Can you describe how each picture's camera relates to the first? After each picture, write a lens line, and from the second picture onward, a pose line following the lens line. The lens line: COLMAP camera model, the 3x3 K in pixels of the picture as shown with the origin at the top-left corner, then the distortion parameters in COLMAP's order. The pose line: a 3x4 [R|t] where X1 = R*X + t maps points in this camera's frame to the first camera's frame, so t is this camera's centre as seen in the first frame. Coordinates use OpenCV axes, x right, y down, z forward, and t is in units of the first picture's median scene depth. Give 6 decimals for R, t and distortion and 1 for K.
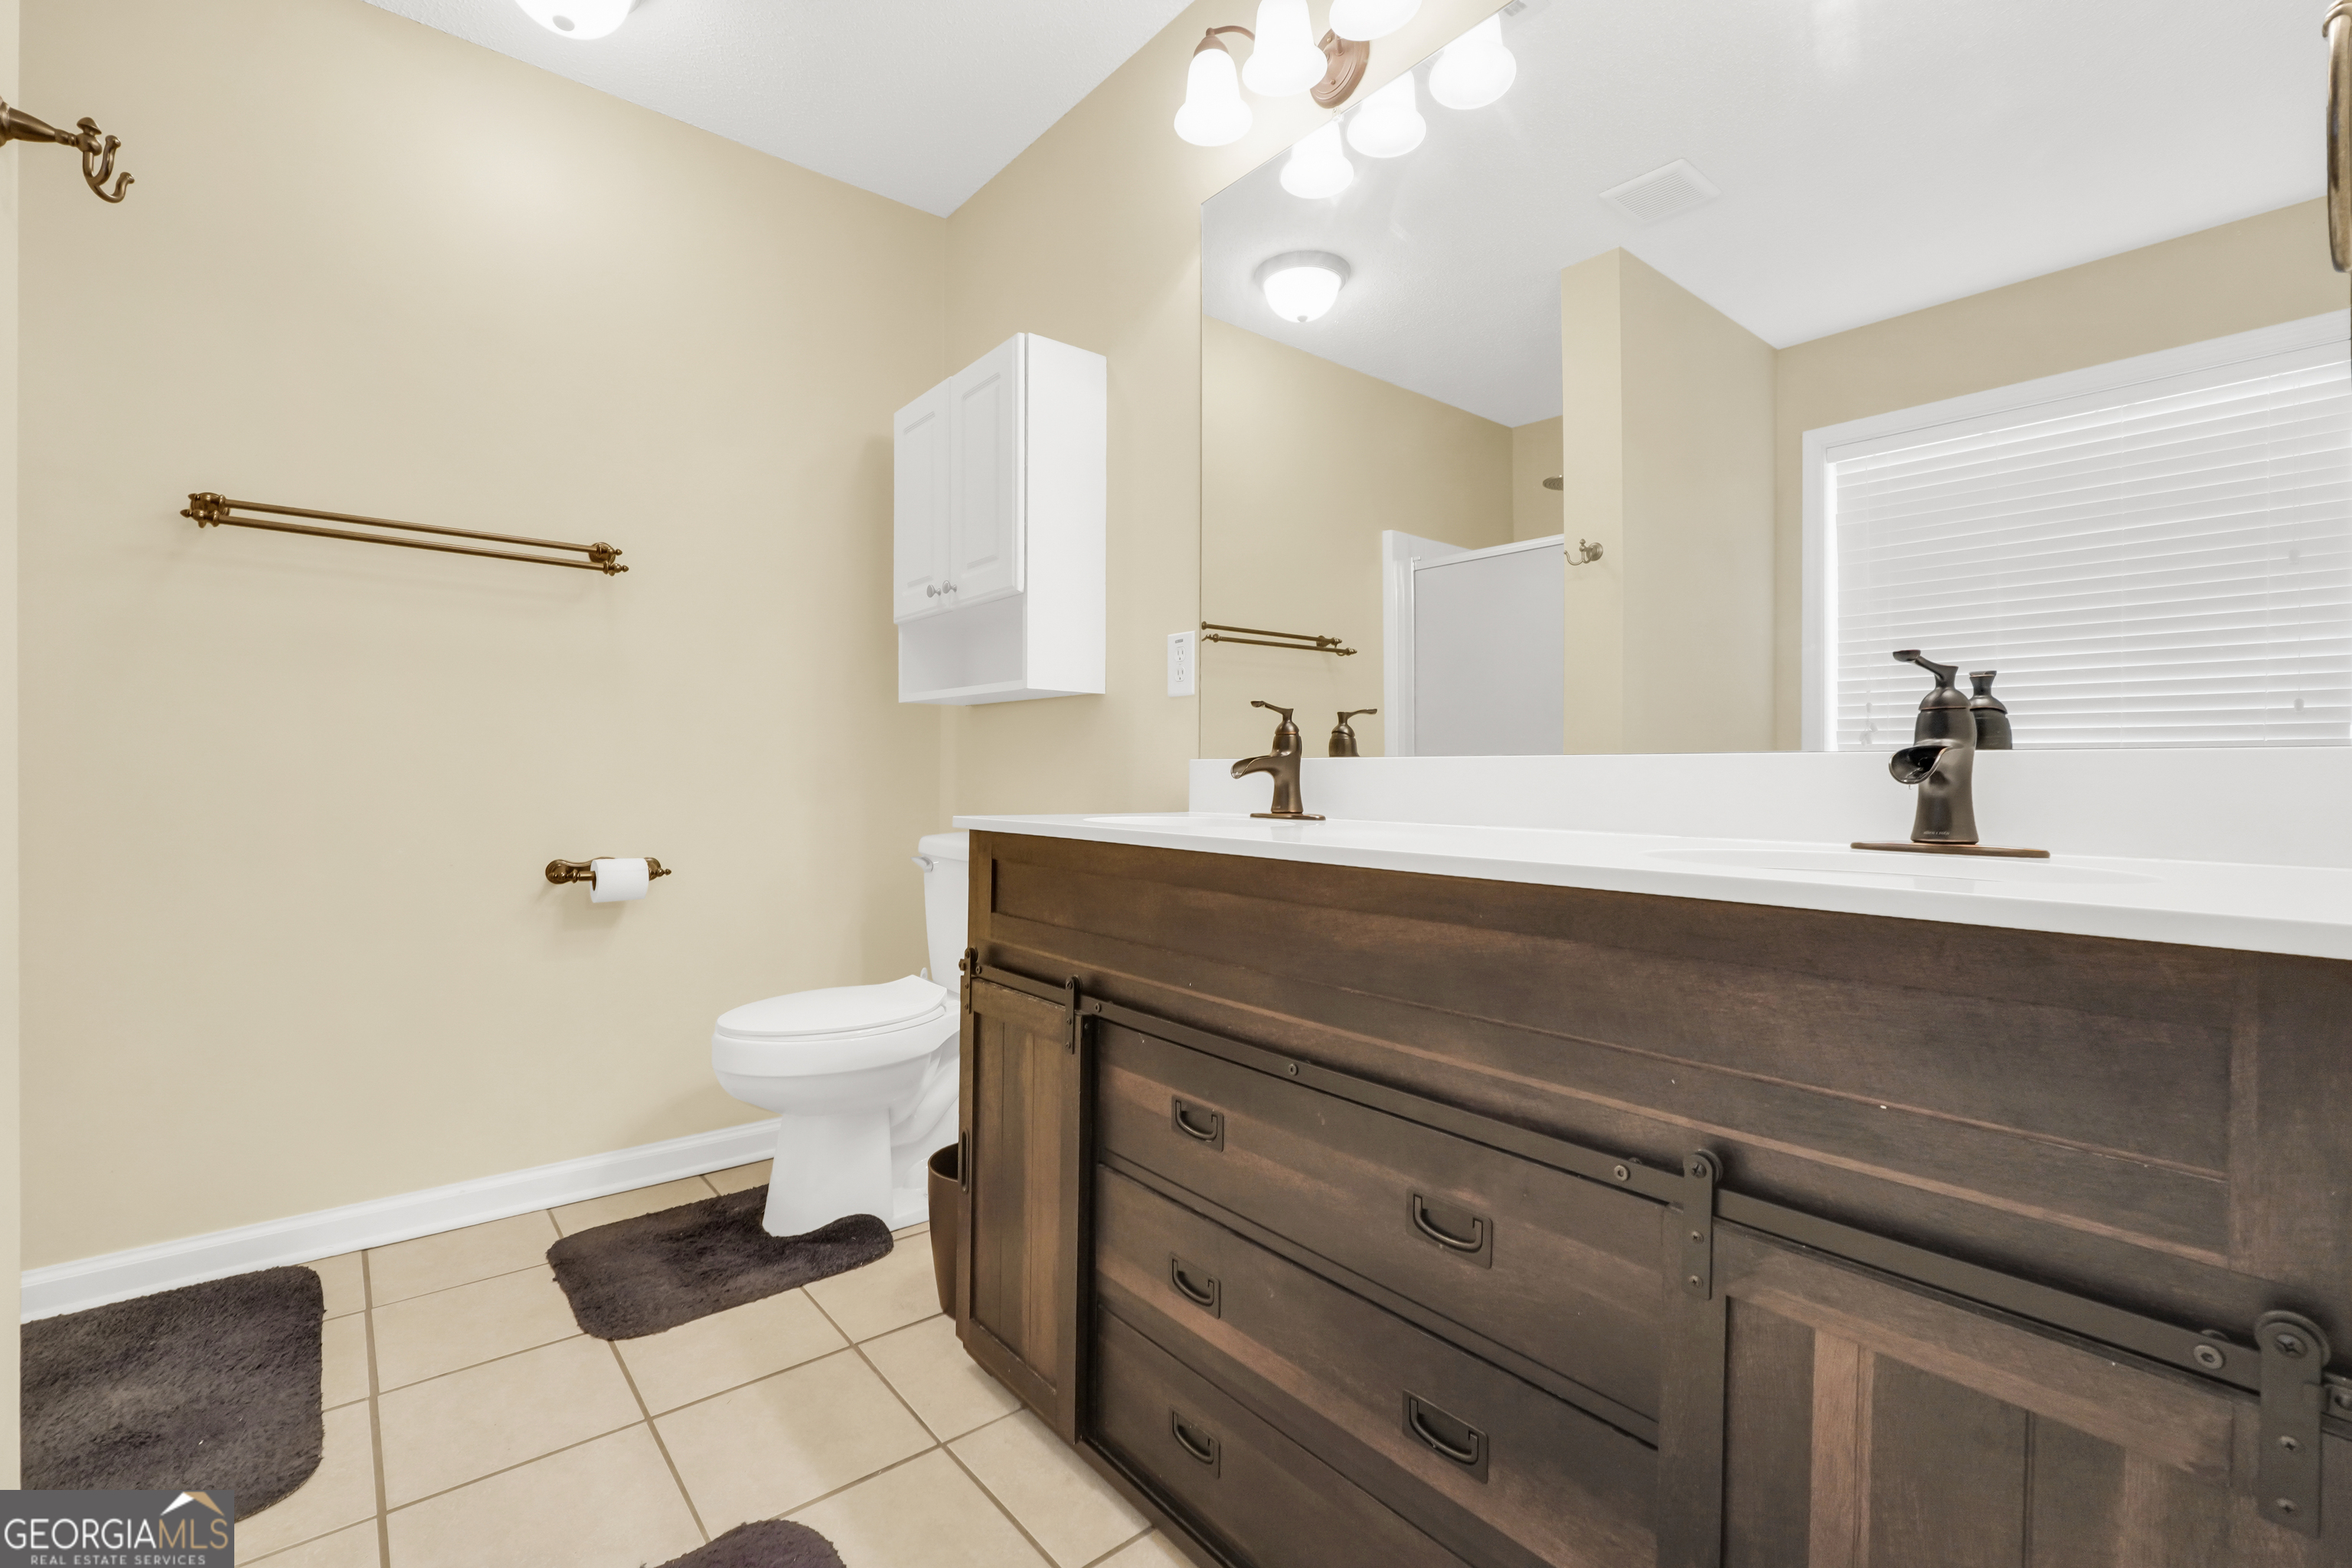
lens RADIAL K [[1036.1, 0, 1174.8], [0, 1036.1, 776.5], [0, 0, 1]] dist [-0.013475, 0.004209]
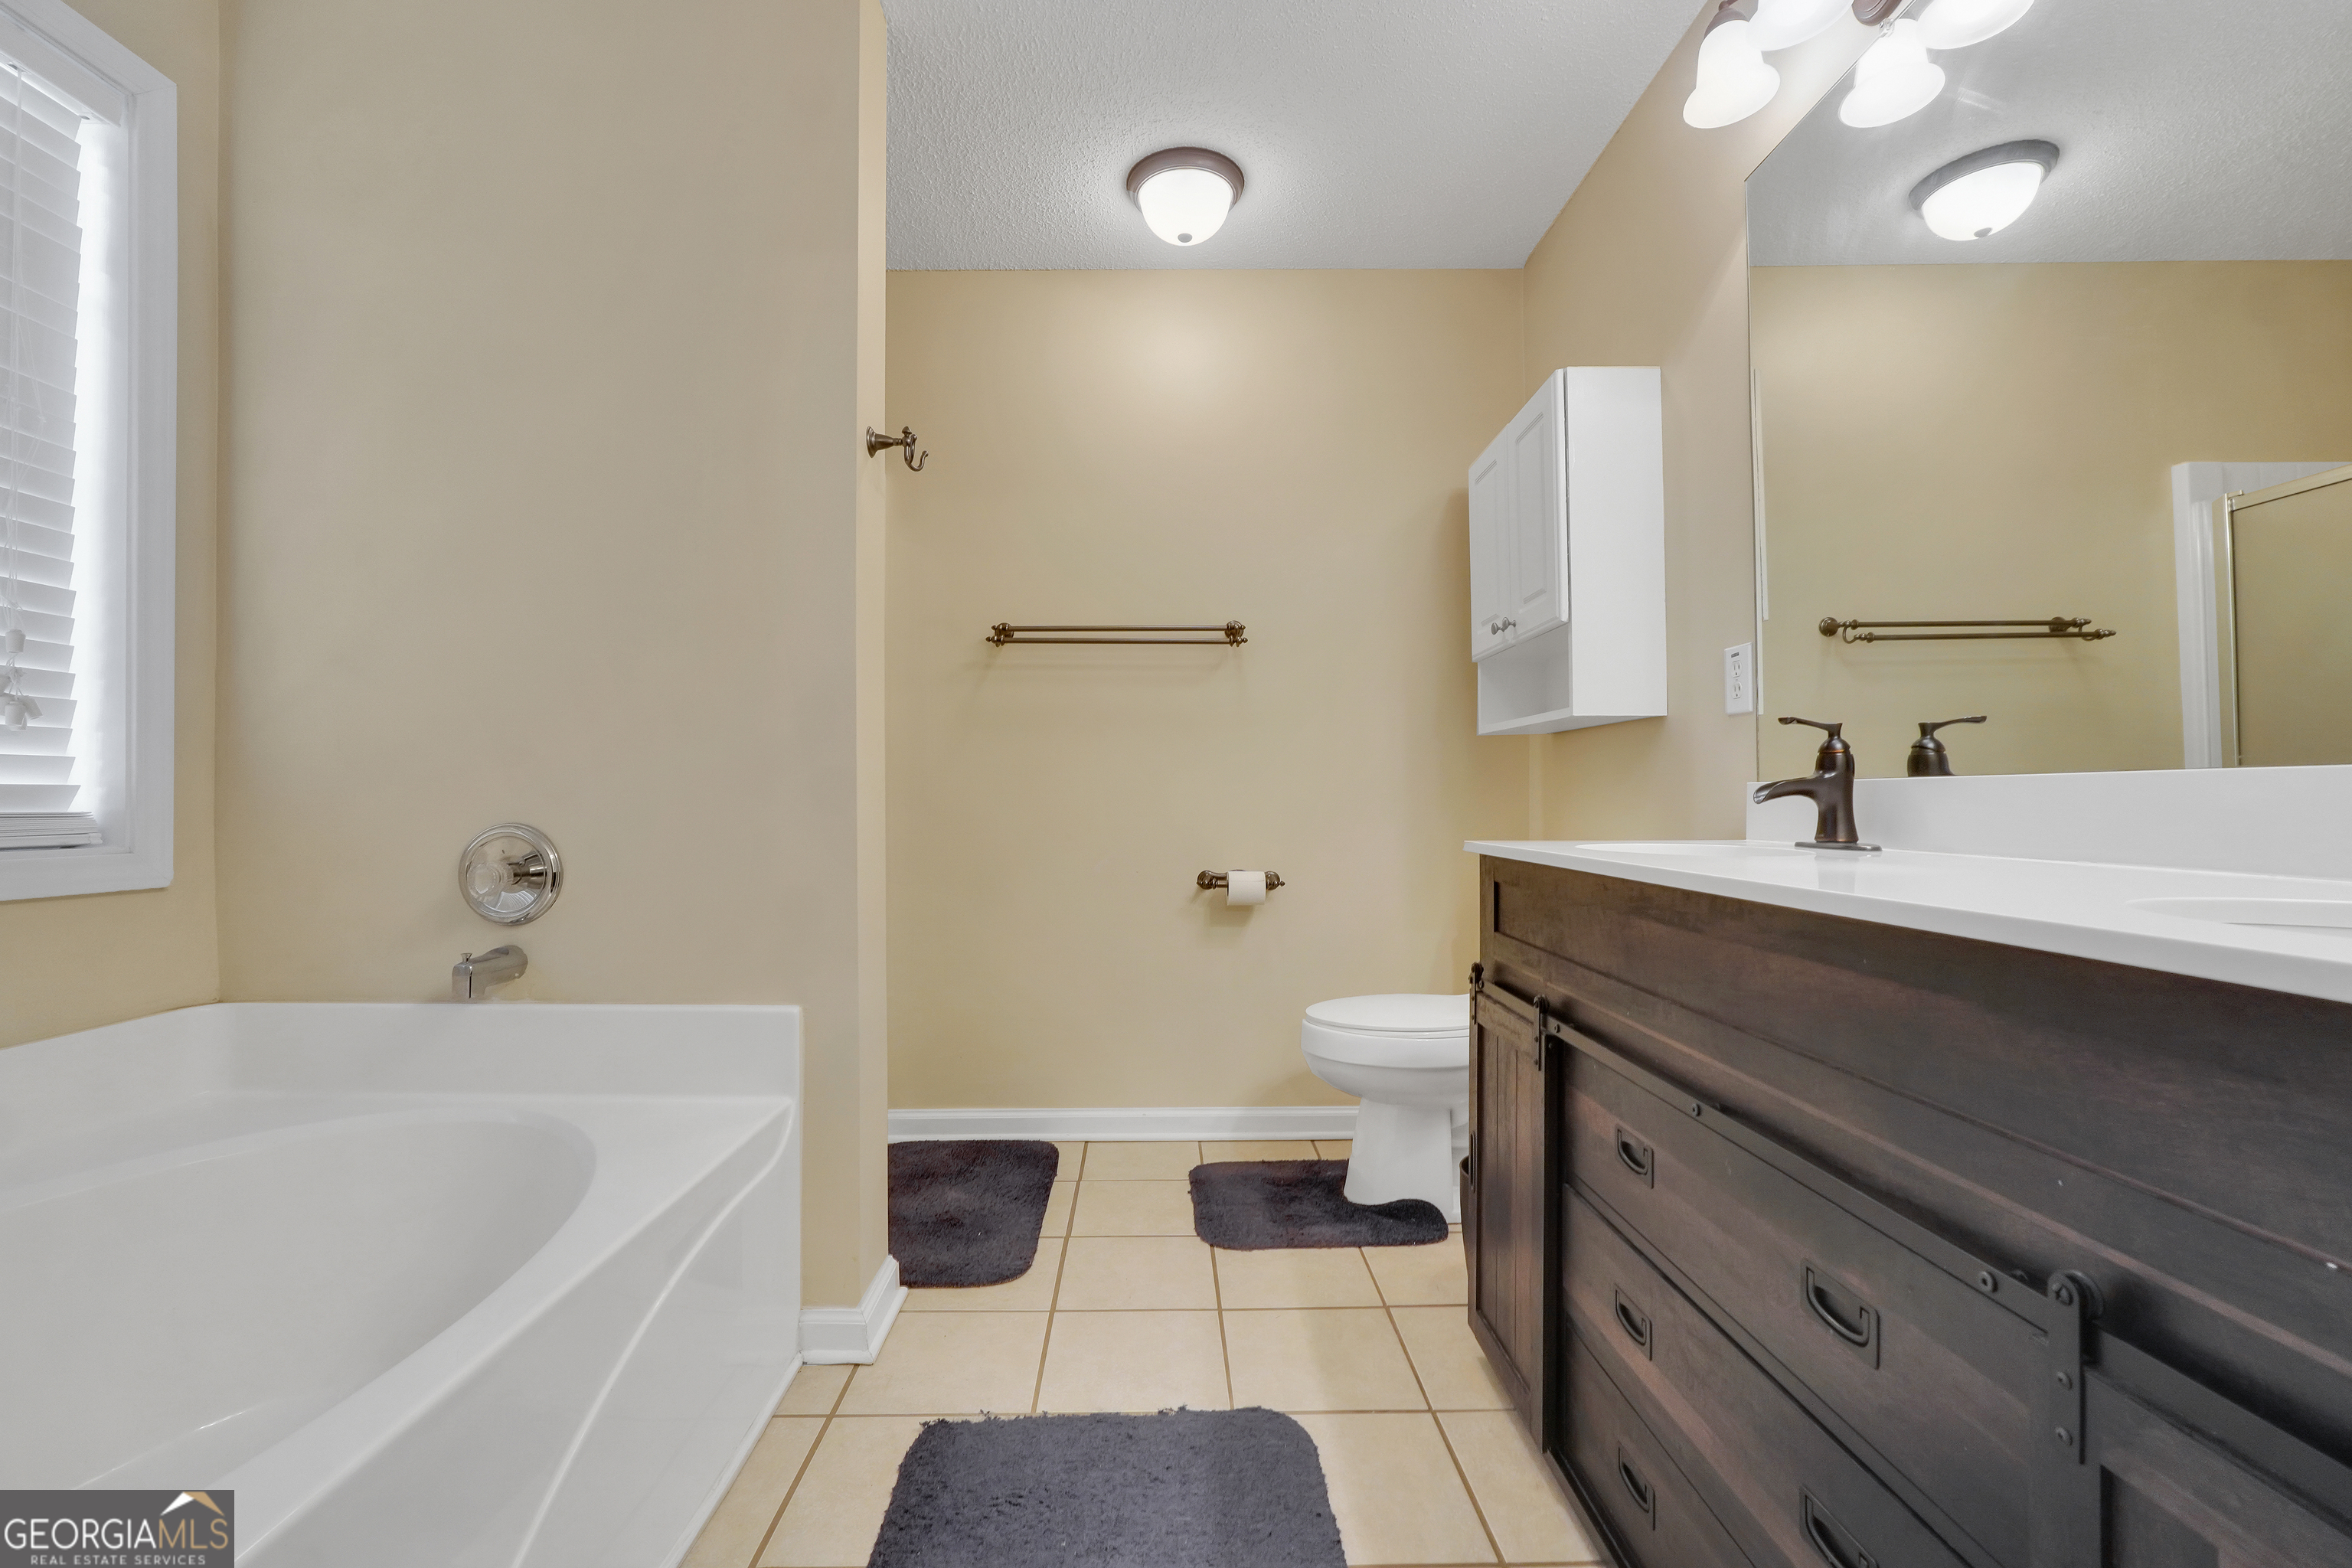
lens RADIAL K [[1004.0, 0, 1155.7], [0, 1004.0, 780.9], [0, 0, 1]] dist [-0.017295, 0.007256]
pose [[0.774818, -0.023082, -0.631763, 0.196830], [0.009468, 0.999645, -0.024911, -0.001369], [0.632114, 0.013320, 0.774761, -0.018843]]
